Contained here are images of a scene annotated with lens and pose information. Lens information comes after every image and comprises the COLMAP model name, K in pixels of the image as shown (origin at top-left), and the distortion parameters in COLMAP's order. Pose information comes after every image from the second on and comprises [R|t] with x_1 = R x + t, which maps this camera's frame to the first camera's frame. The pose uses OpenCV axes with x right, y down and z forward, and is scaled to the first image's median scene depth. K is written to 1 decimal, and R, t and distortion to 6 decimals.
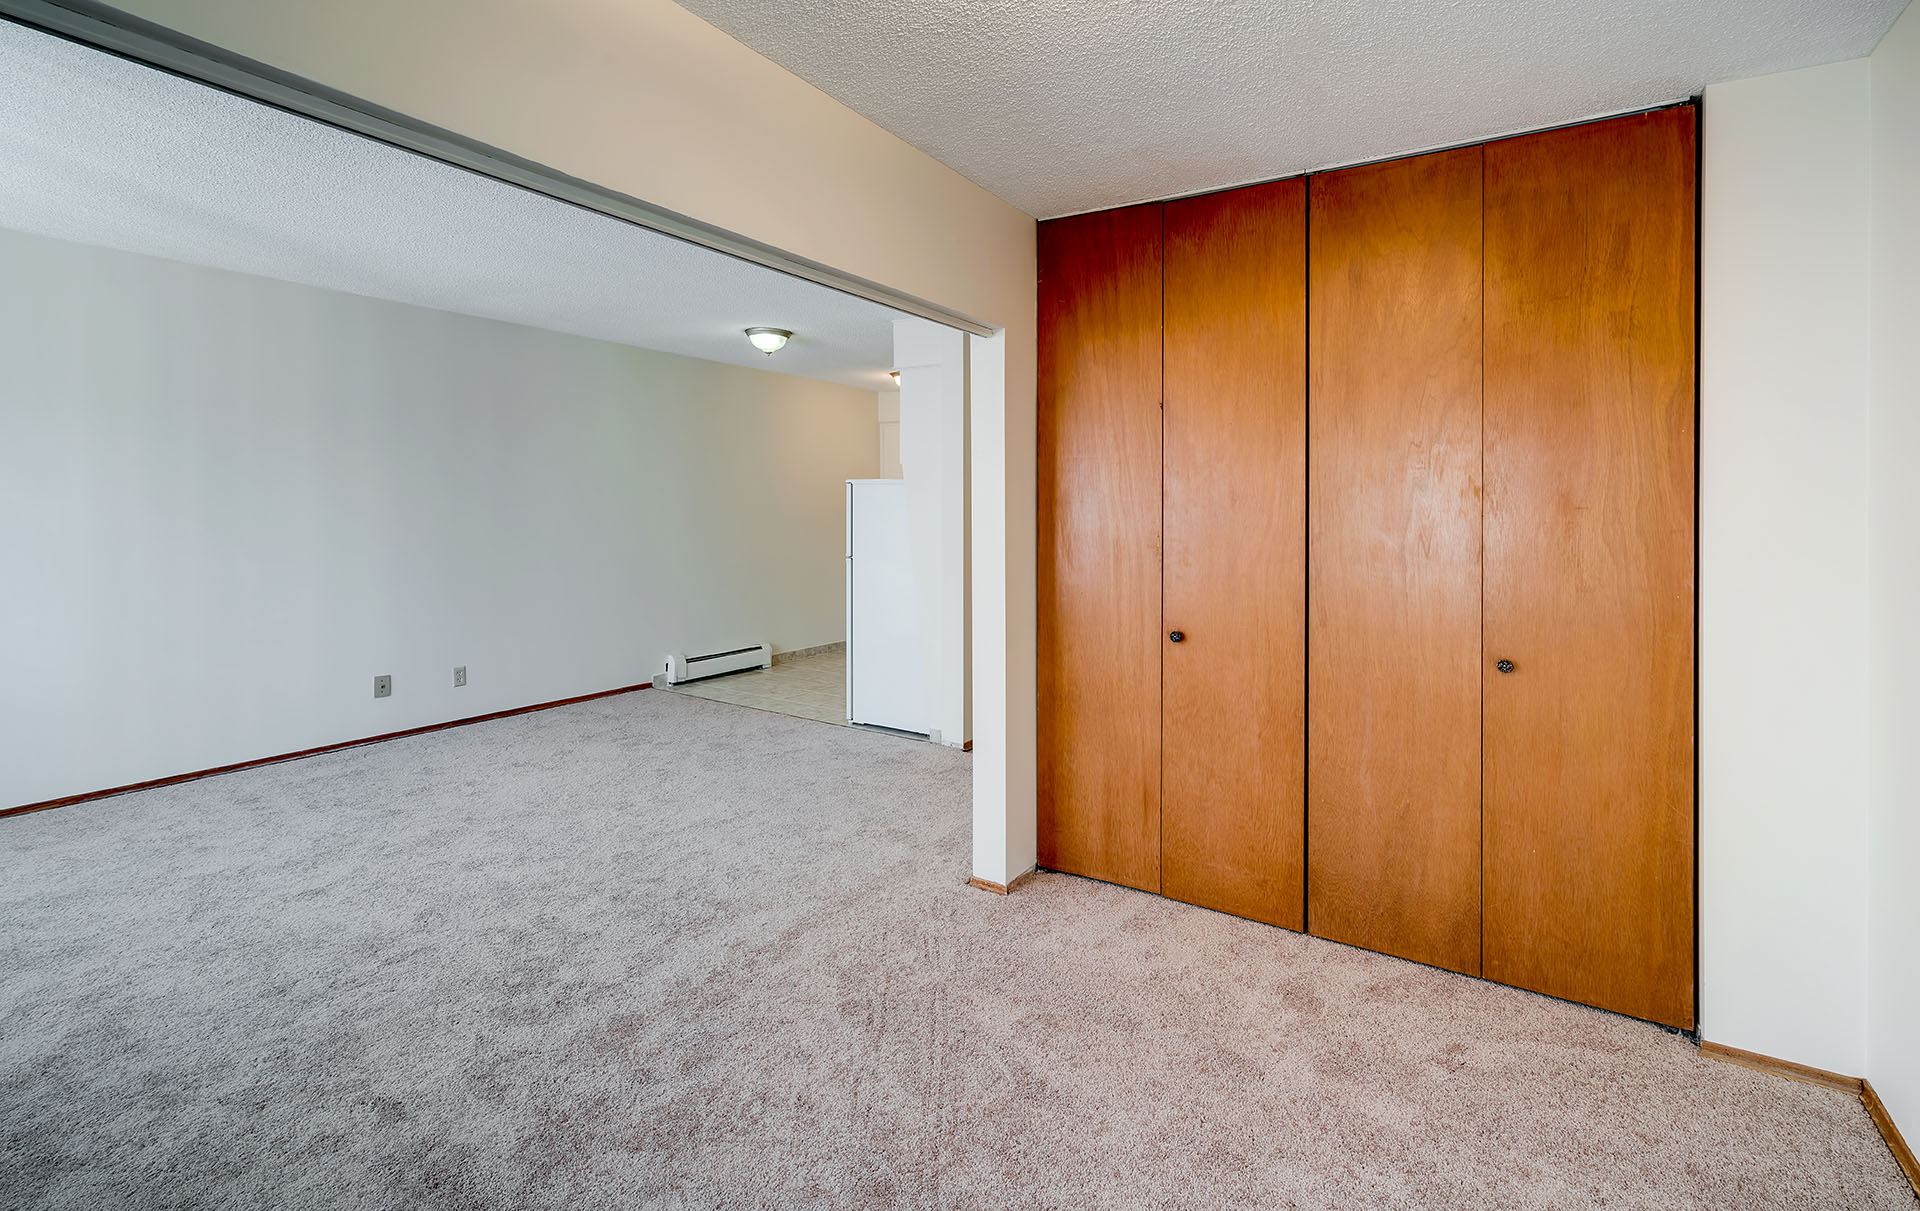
lens RADIAL K [[847.8, 0, 845.5], [0, 847.8, 493.1], [0, 0, 1]] dist [-0.000260, 0.000228]
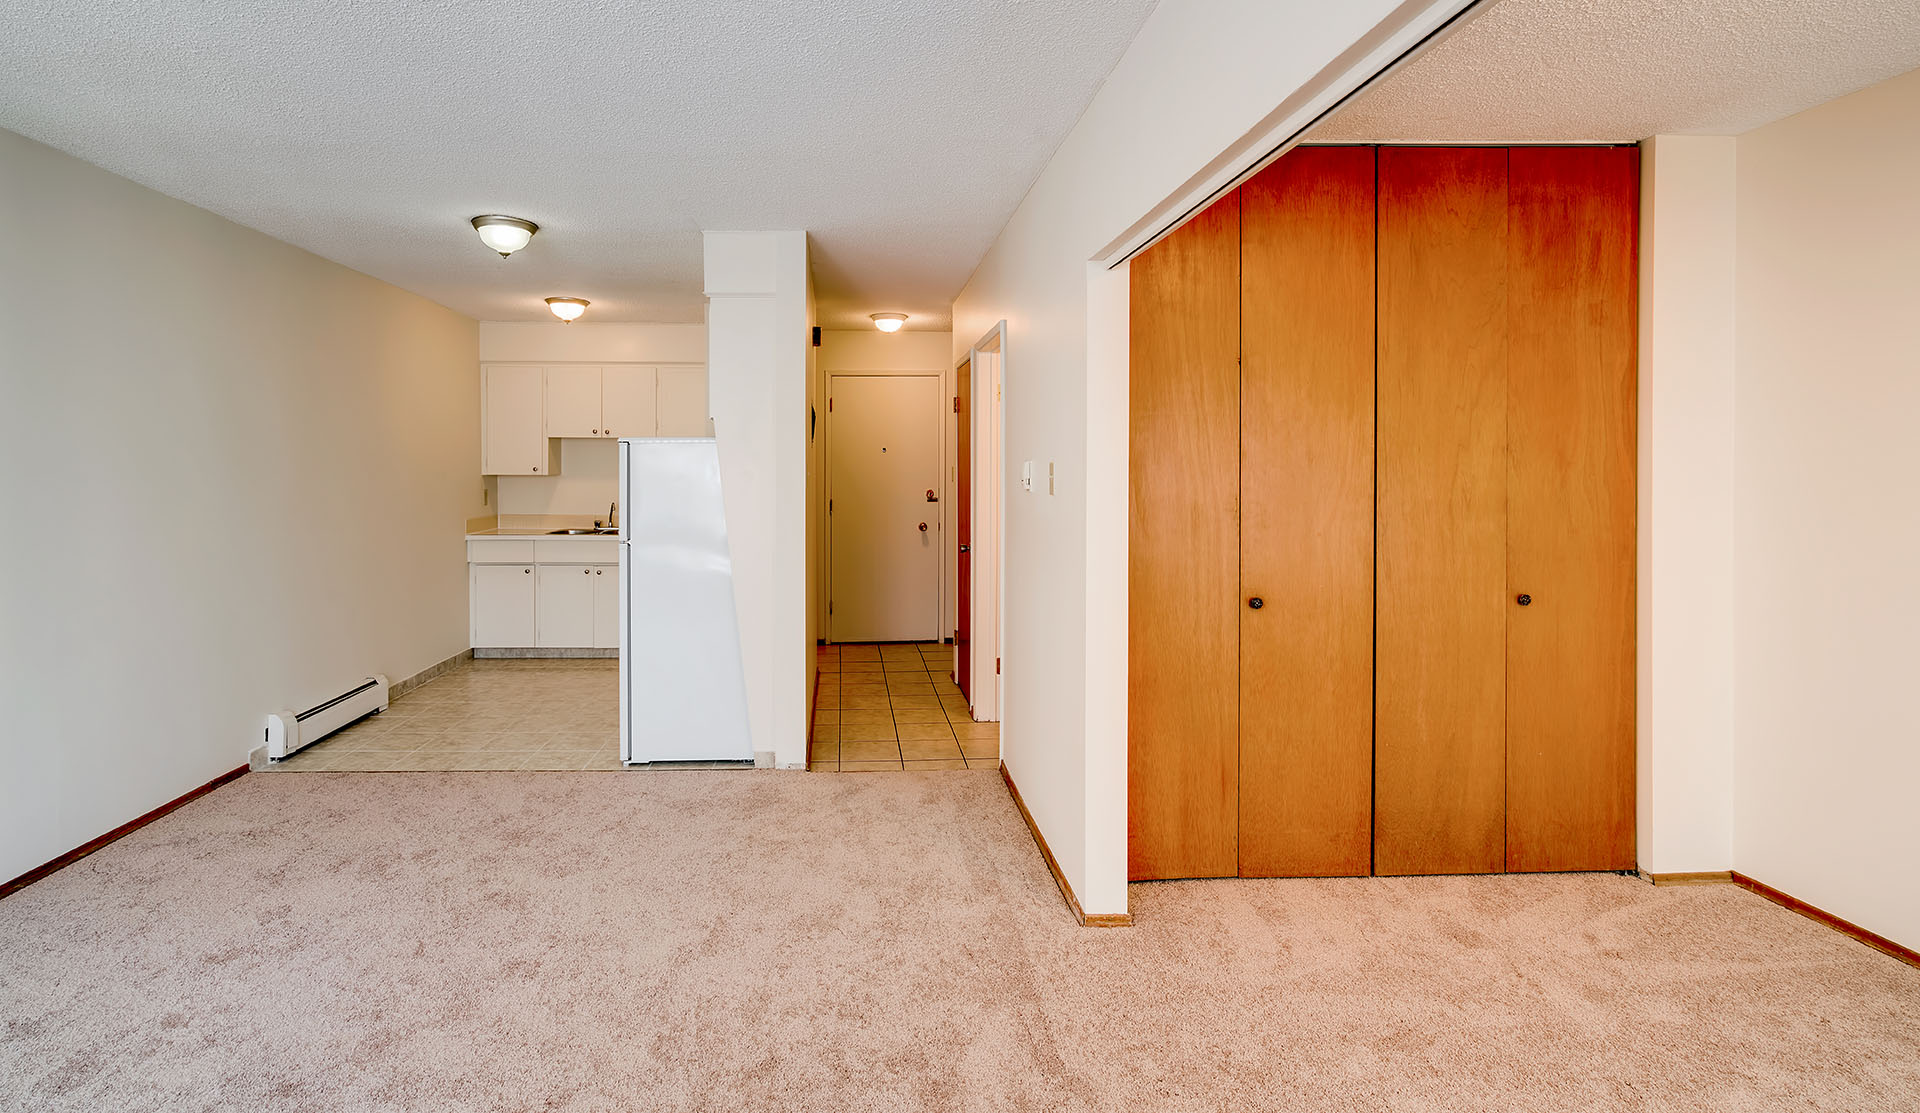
lens RADIAL K [[954.8, 0, 858.2], [0, 954.8, 455.2], [0, 0, 1]] dist [-0.000469, 0.000513]
pose [[0.812682, -0.006831, 0.582668, -0.649490], [0.005664, 0.999977, 0.003824, -0.004408], [-0.582680, 0.000193, 0.812701, 0.416423]]
